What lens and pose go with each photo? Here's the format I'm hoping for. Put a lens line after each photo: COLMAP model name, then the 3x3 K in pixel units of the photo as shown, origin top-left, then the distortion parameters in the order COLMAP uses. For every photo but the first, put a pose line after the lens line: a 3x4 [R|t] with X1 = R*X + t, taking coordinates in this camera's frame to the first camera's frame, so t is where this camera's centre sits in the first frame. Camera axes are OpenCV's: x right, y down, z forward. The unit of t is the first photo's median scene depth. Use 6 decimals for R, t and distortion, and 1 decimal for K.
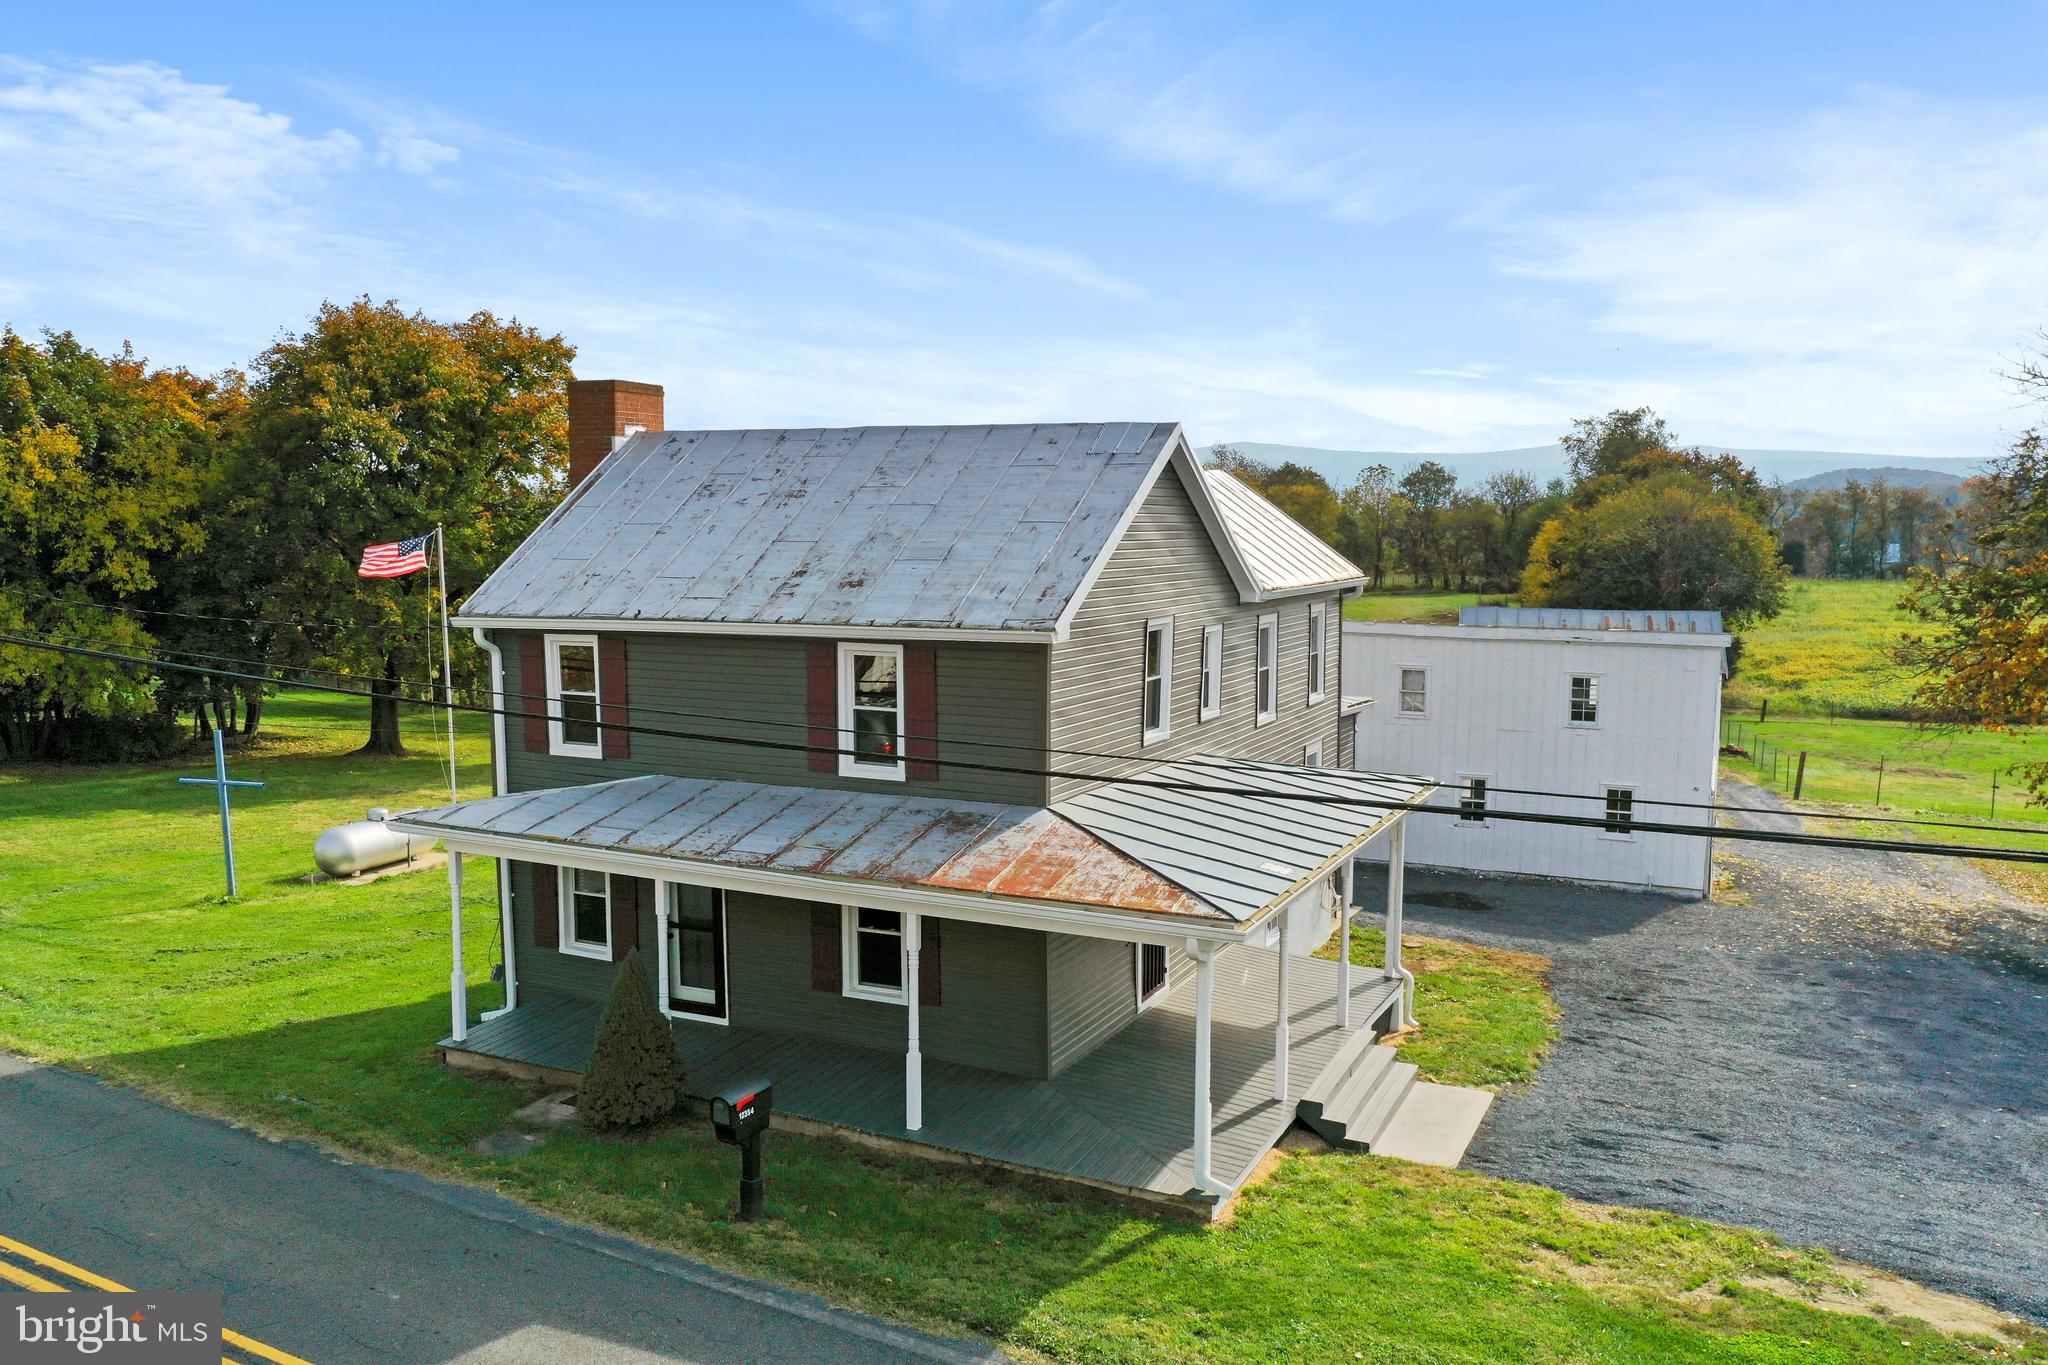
lens RADIAL K [[1610.9, 0, 1020.3], [0, 1610.9, 681.7], [0, 0, 1]] dist [-0.003747, -0.006384]
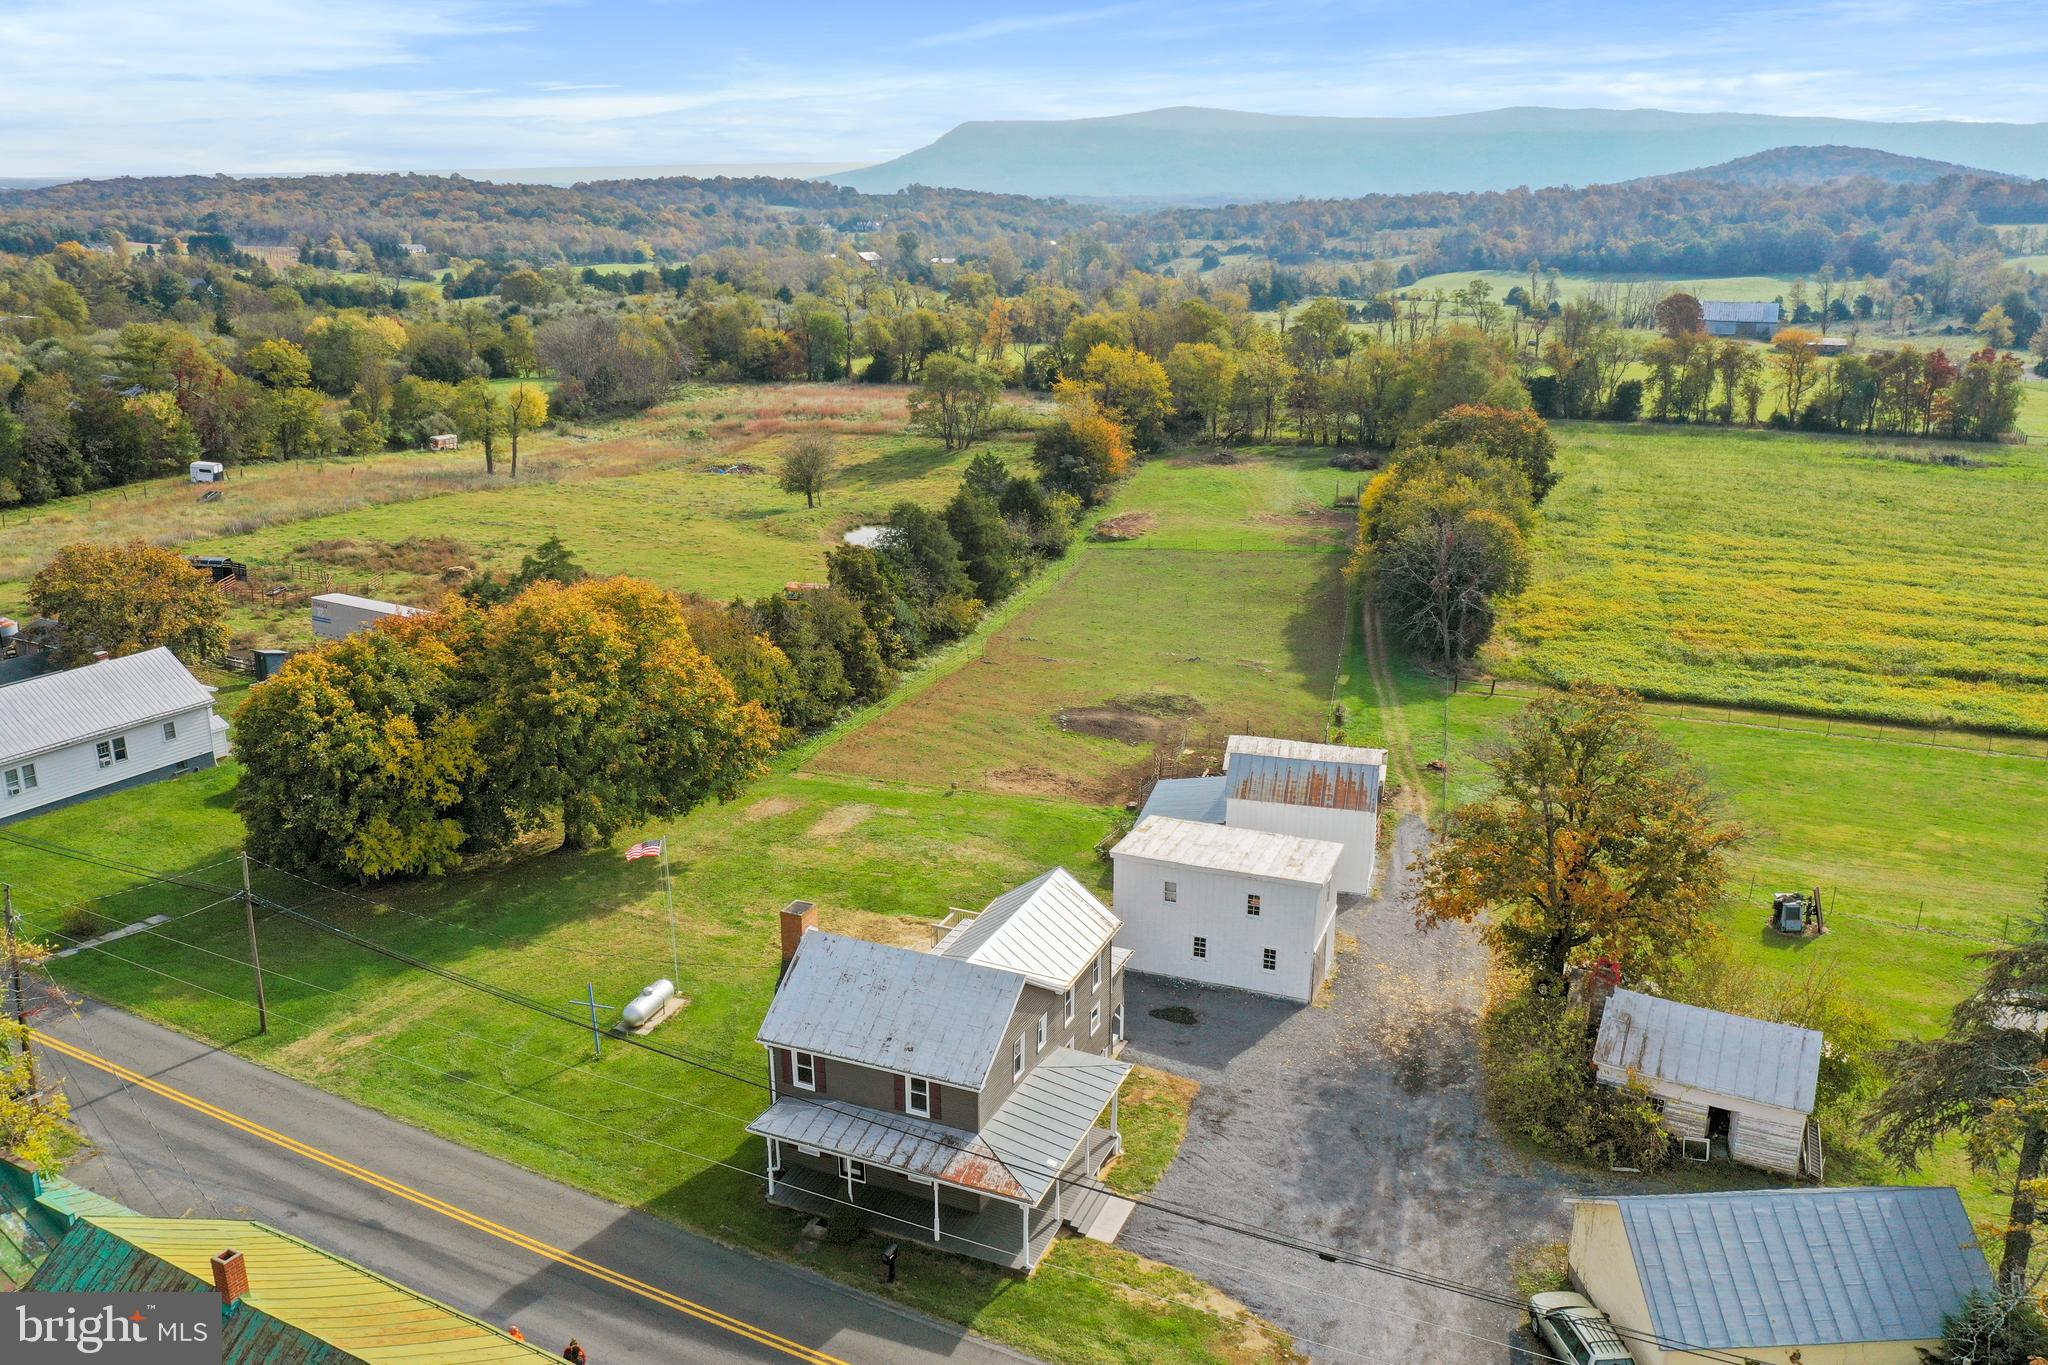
lens RADIAL K [[1588.4, 0, 1024.0], [0, 1588.4, 682.5], [0, 0, 1]] dist [-0.005800, 0.001112]
pose [[0.999086, -0.011931, 0.041035, -0.010036], [0.003832, 0.981376, 0.192057, -1.297587], [-0.042563, -0.191724, 0.980525, -1.718802]]
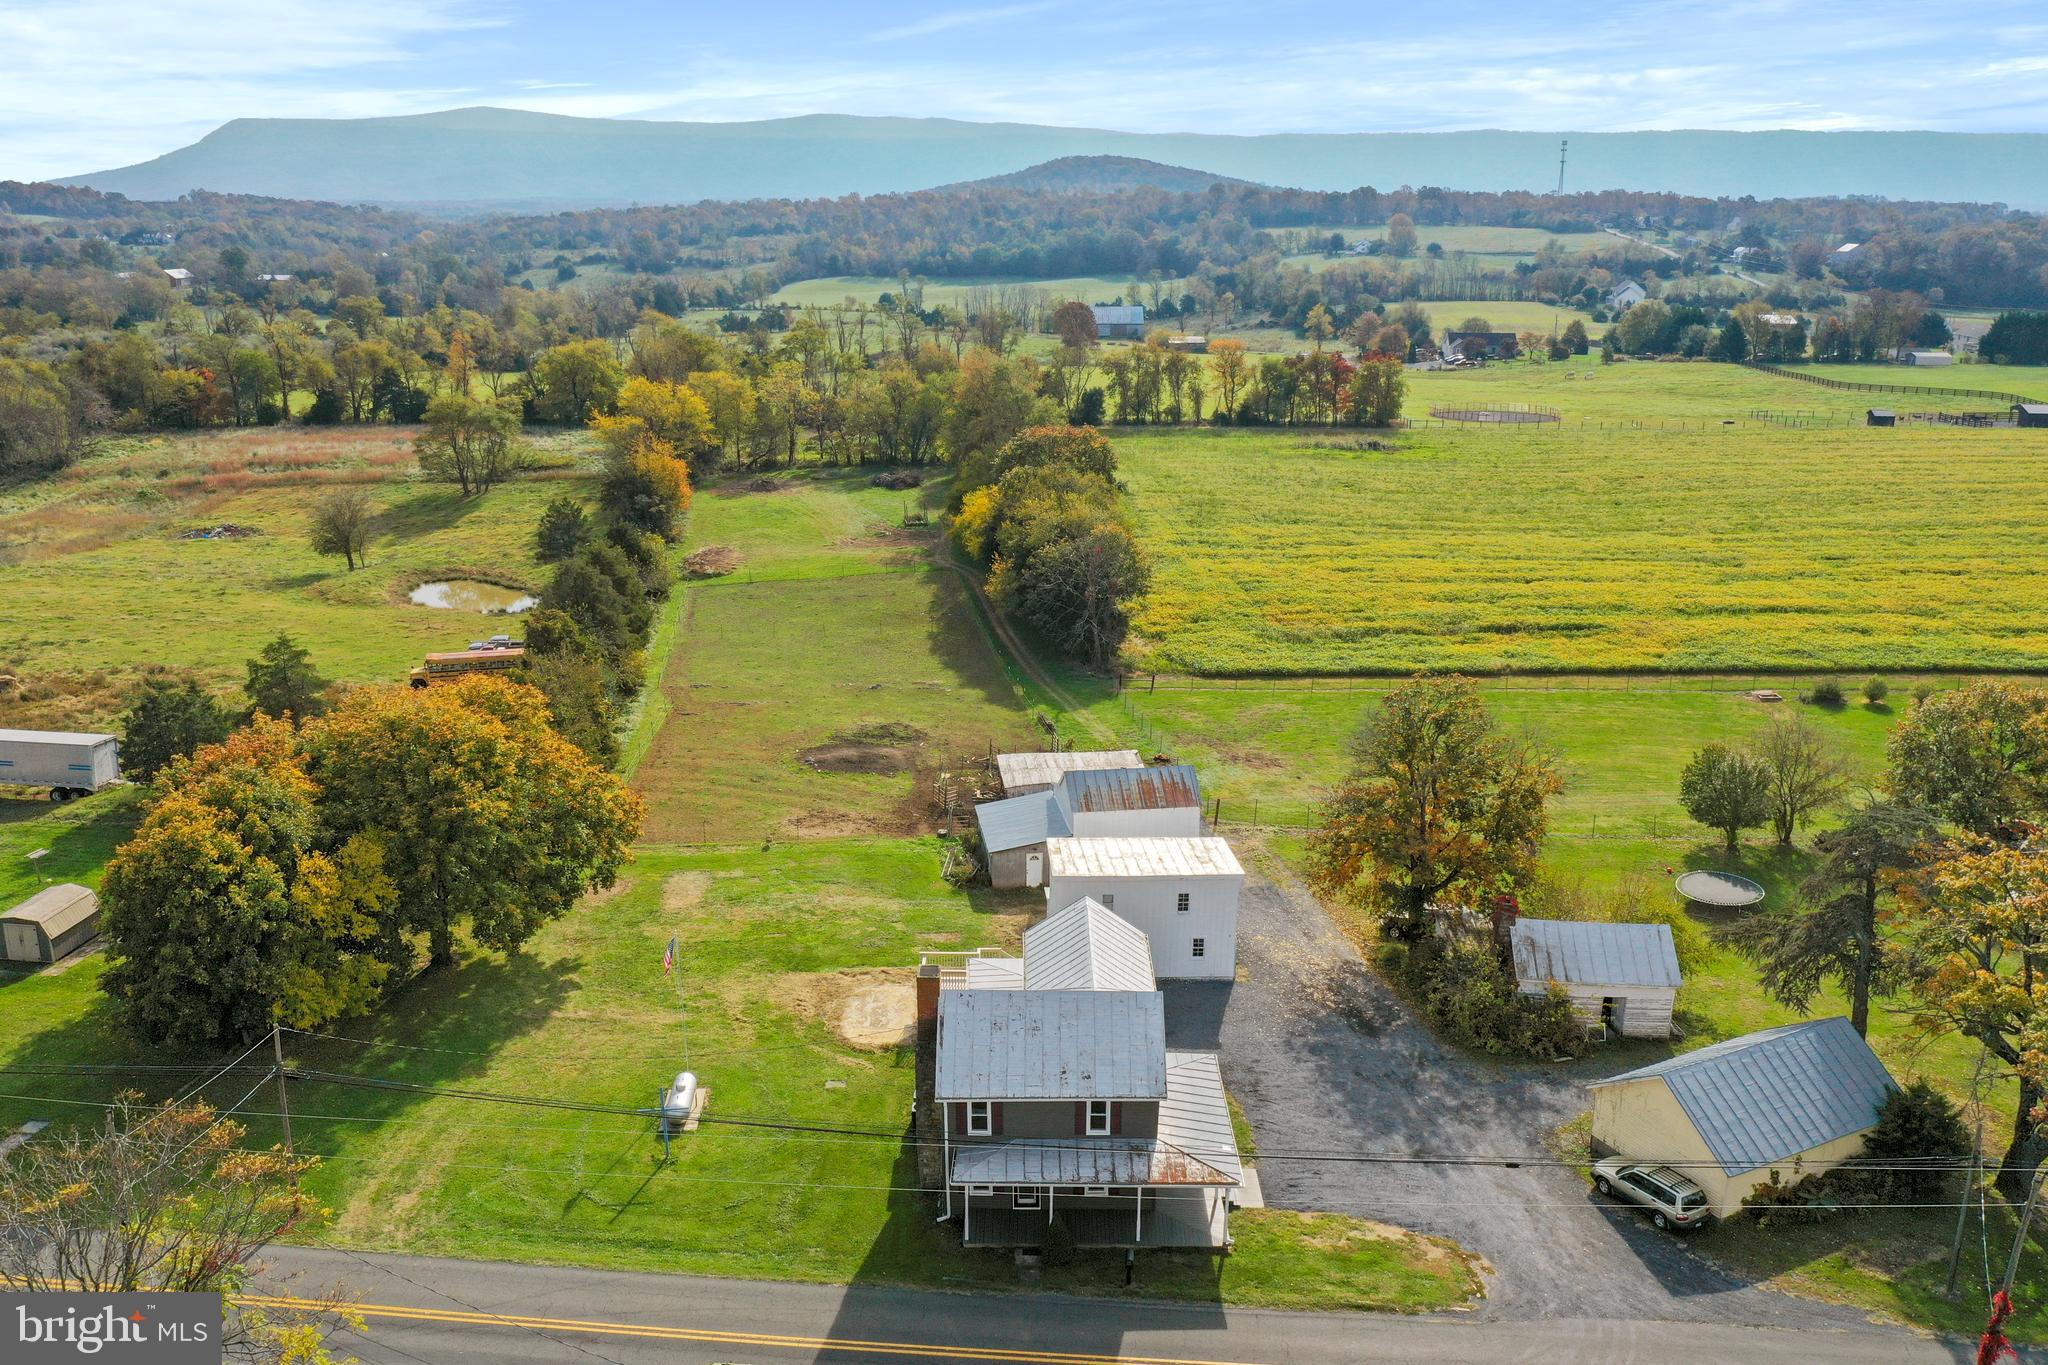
lens RADIAL K [[1588.4, 0, 1024.0], [0, 1588.4, 682.5], [0, 0, 1]] dist [-0.005800, 0.001112]
pose [[0.904328, -0.123455, 0.408594, -1.455527], [0.044192, 0.979195, 0.198052, -1.505297], [-0.424544, -0.161047, 0.890969, -1.663273]]
